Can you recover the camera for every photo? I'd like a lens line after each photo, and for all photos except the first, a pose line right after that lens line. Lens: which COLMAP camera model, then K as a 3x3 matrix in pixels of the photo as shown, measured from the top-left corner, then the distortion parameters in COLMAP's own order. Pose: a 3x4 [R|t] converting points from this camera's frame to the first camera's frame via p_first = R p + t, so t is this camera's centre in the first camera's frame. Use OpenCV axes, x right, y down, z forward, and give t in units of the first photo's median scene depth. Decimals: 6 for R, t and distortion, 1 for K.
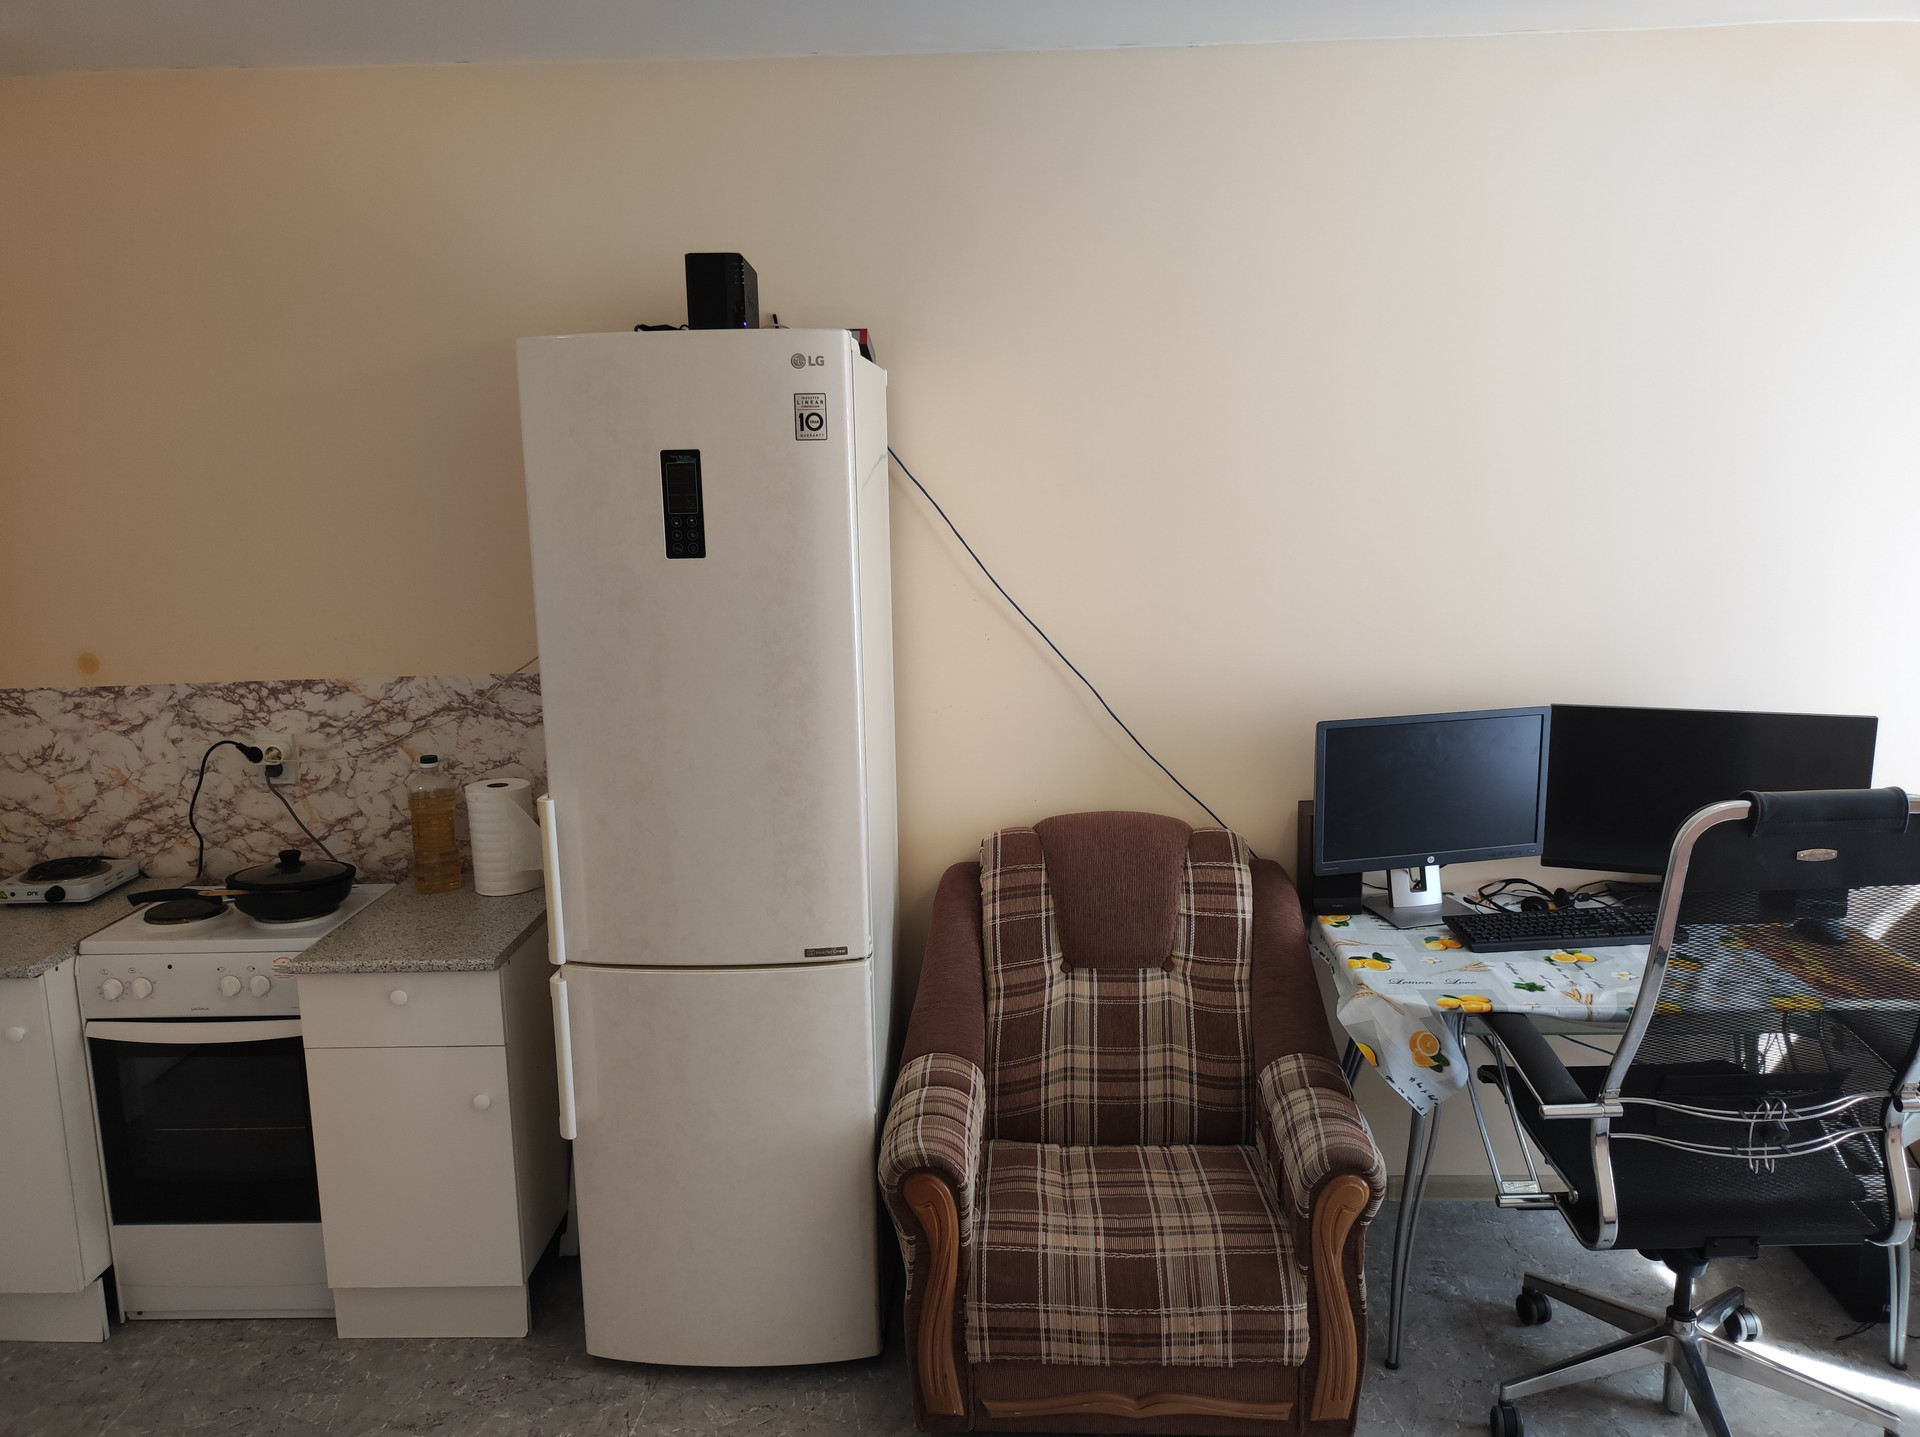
lens RADIAL K [[1416.0, 0, 957.6], [0, 1416.0, 712.8], [0, 0, 1]] dist [0.025958, -0.013145]
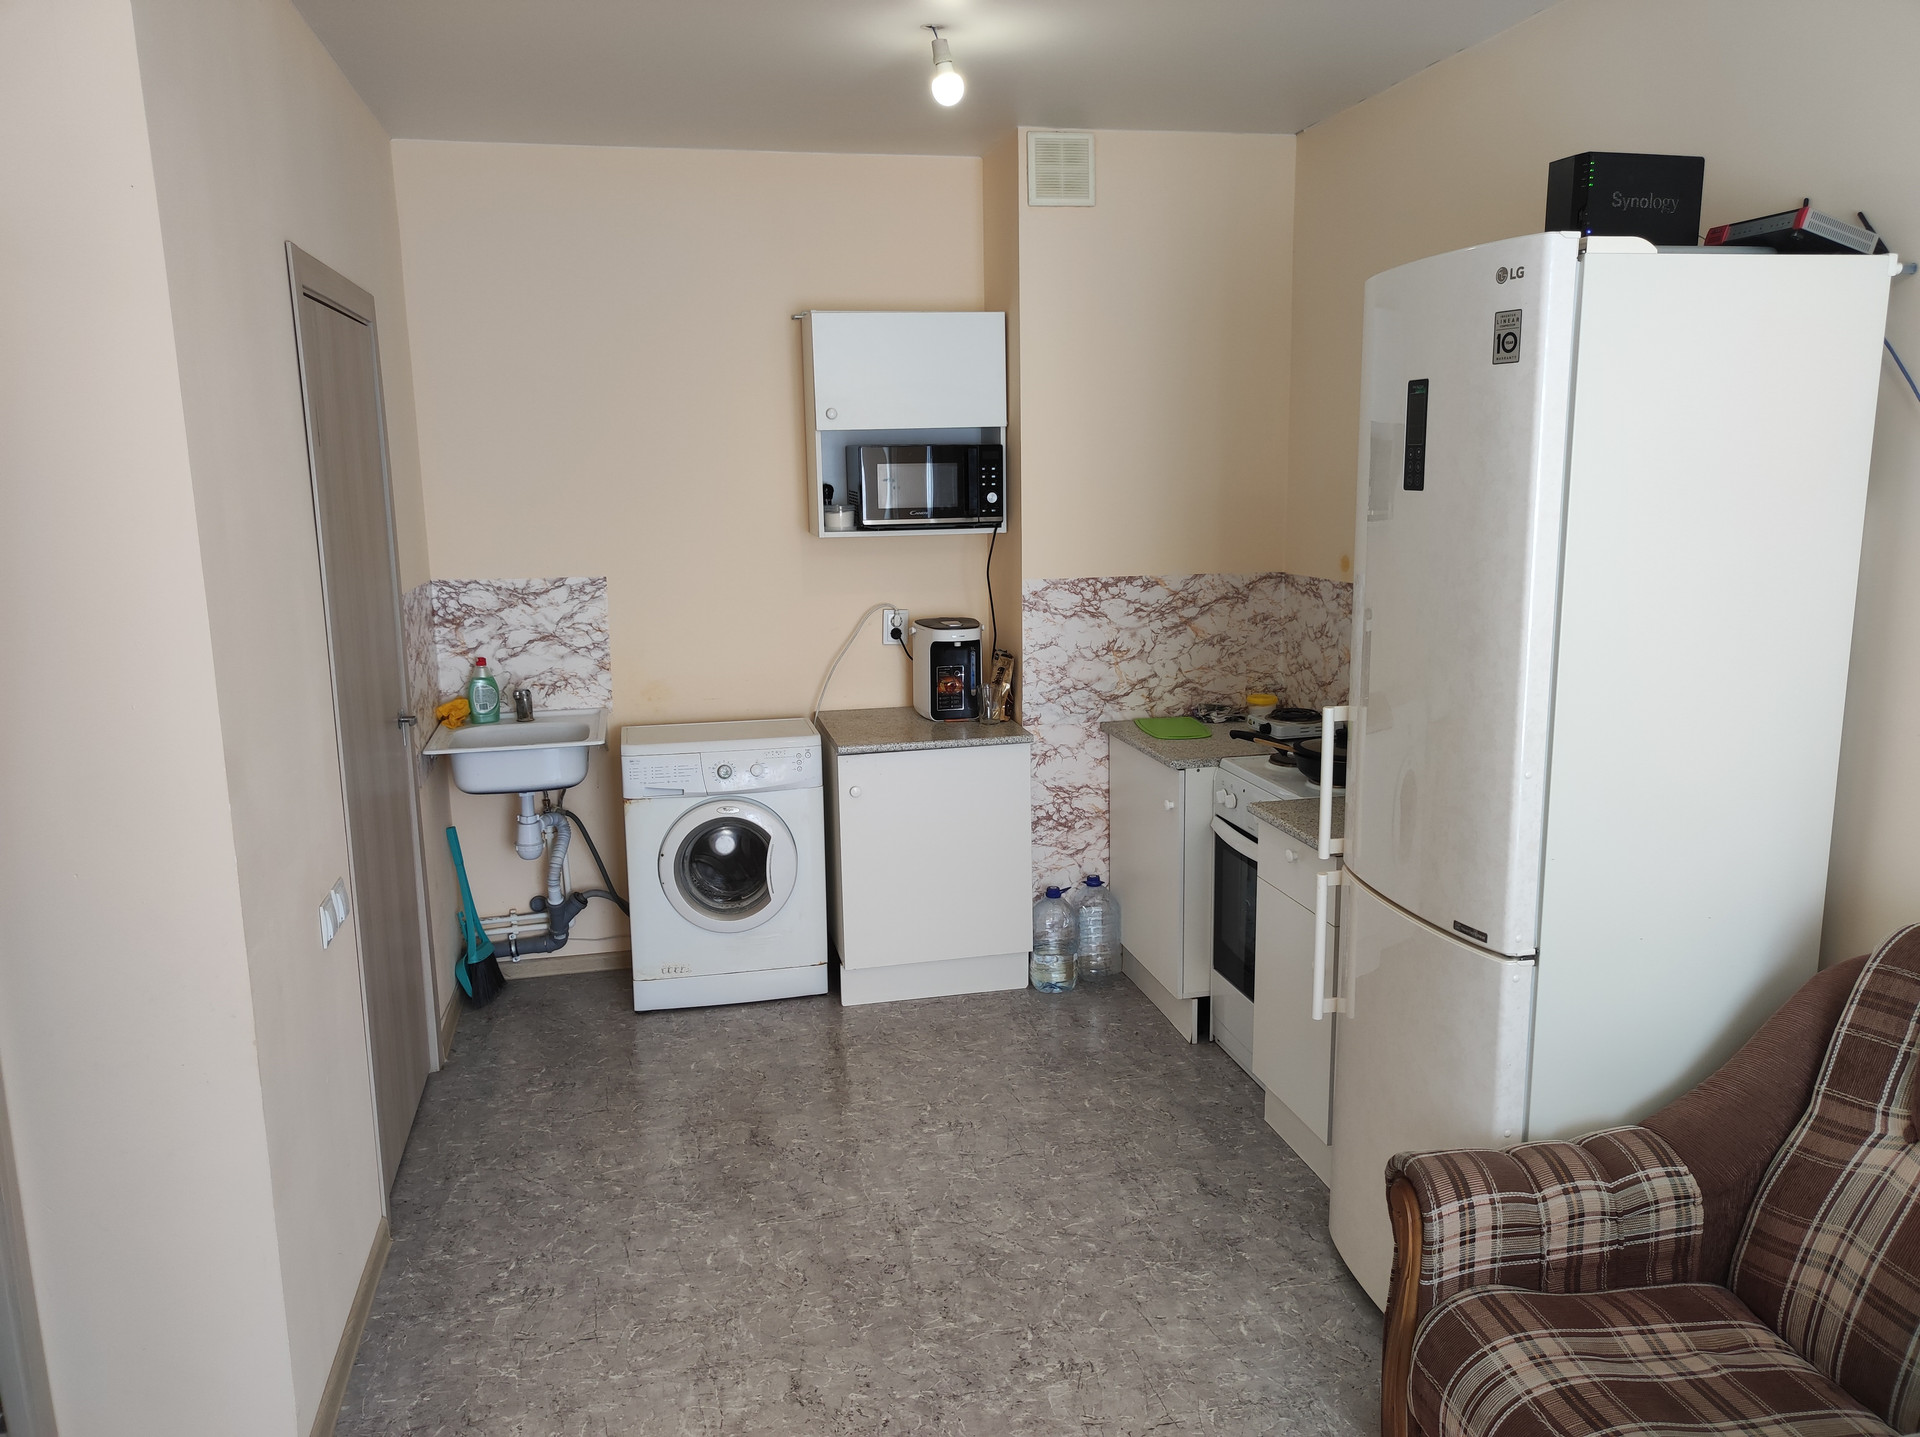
lens RADIAL K [[1416.0, 0, 953.9], [0, 1416.0, 715.4], [0, 0, 1]] dist [0.025958, -0.013145]
pose [[0.241843, 0.191553, -0.951220, 0.627353], [-0.153337, 0.975547, 0.157467, -0.056072], [0.958123, 0.107775, 0.265301, 0.398772]]
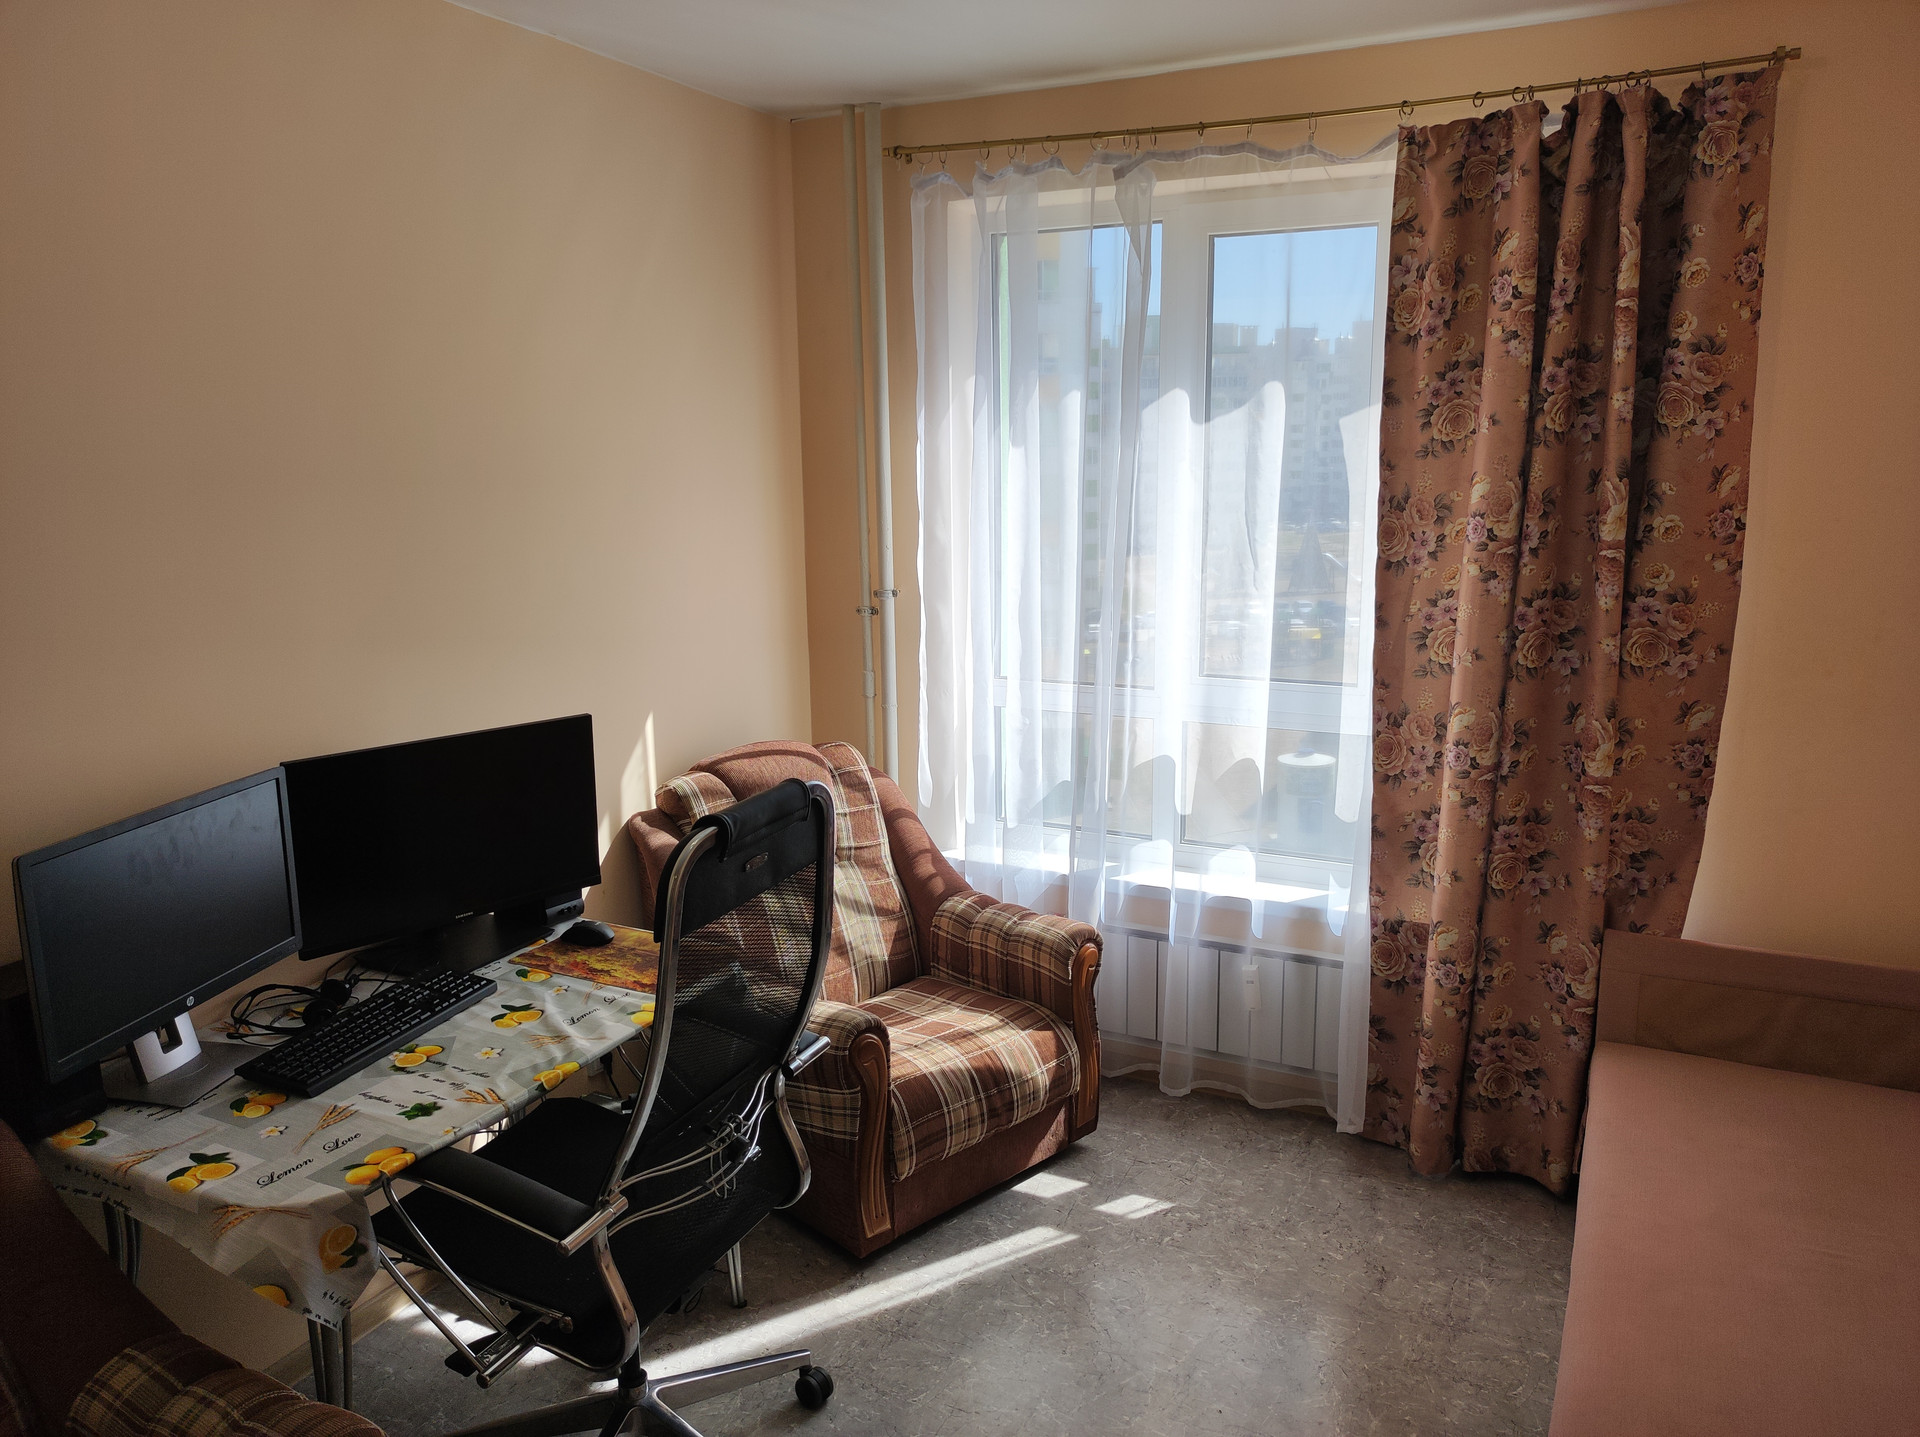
lens RADIAL K [[1416.0, 0, 880.2], [0, 1416.0, 743.2], [0, 0, 1]] dist [0.025958, -0.013145]
pose [[0.435387, -0.178137, 0.882443, -0.146422], [0.170949, 0.978751, 0.113235, -0.053023], [-0.883863, 0.101551, 0.456588, 0.359855]]
